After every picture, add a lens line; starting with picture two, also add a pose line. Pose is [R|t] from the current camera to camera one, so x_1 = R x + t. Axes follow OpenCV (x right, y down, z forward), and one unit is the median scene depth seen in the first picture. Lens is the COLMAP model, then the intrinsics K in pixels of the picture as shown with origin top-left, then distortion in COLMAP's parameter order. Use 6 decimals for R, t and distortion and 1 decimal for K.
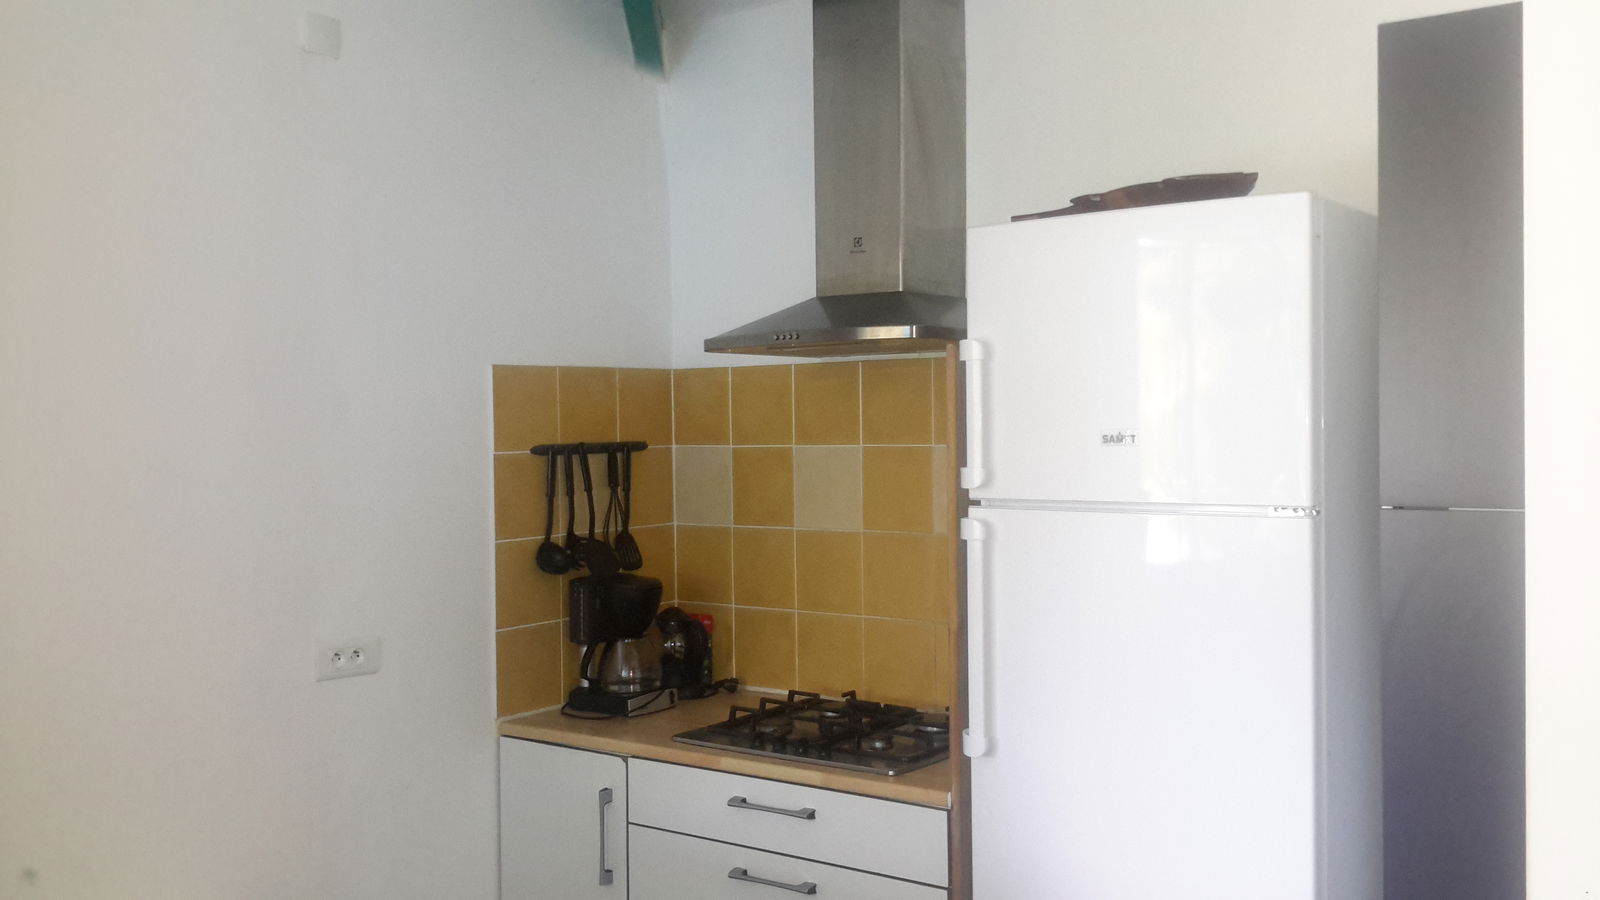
lens RADIAL K [[1489.8, 0, 800.0], [0, 1489.8, 450.0], [0, 0, 1]] dist [0.119849, -0.261347]
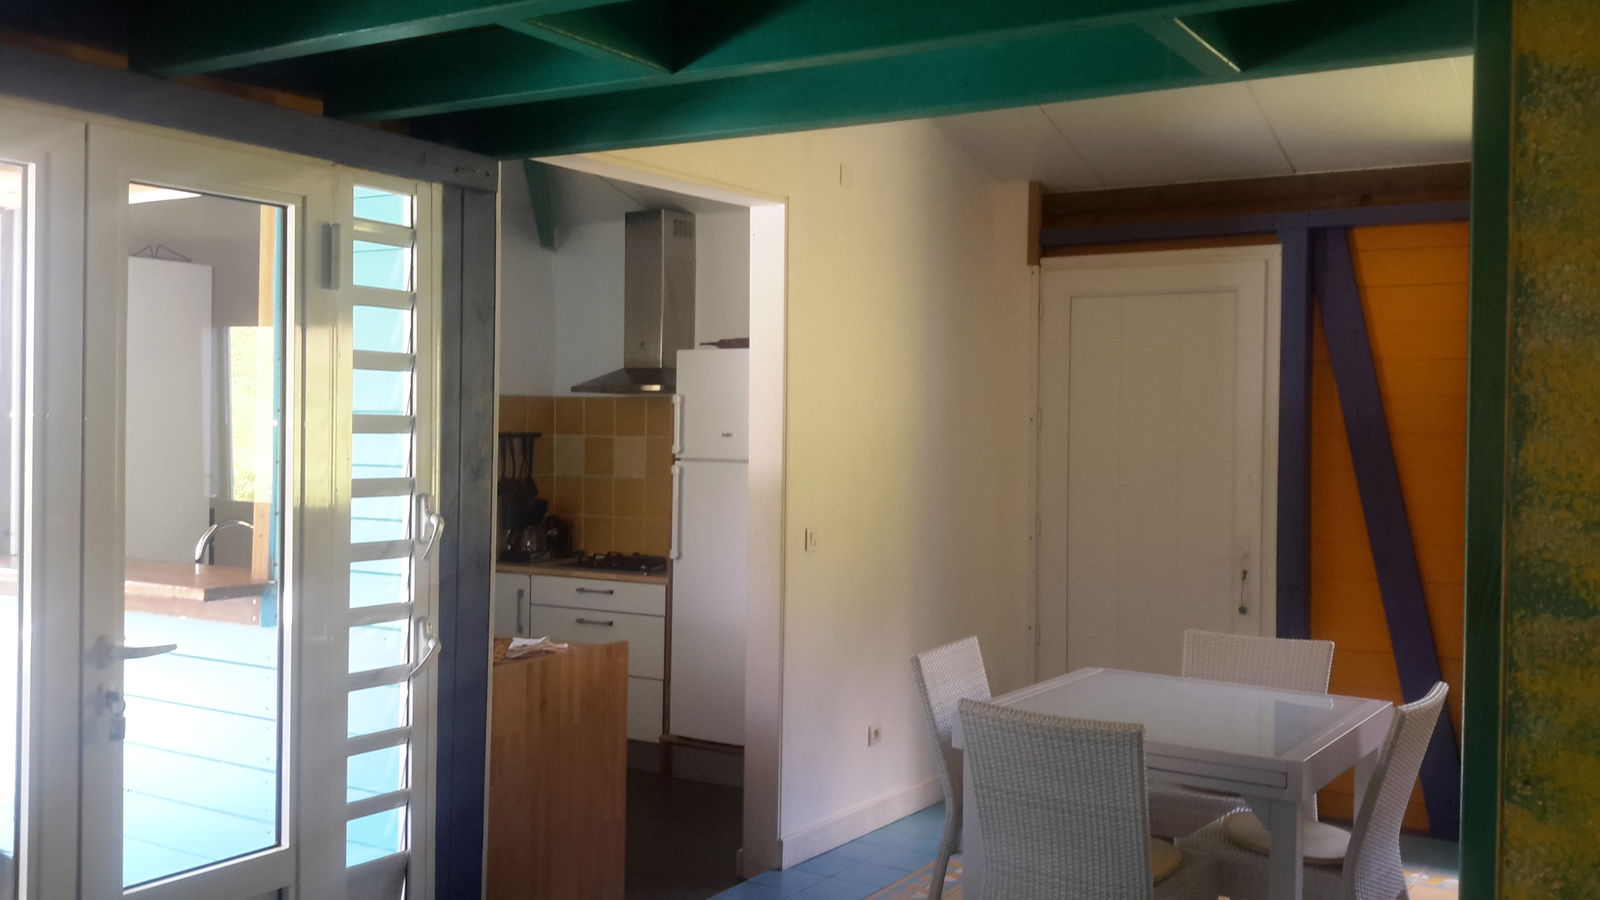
lens RADIAL K [[1489.8, 0, 800.0], [0, 1489.8, 450.0], [0, 0, 1]] dist [0.119849, -0.261347]
pose [[0.996307, 0.024396, 0.082321, 0.086475], [-0.024288, 0.999702, -0.002318, 0.015207], [-0.082353, 0.000310, 0.996603, -1.134793]]
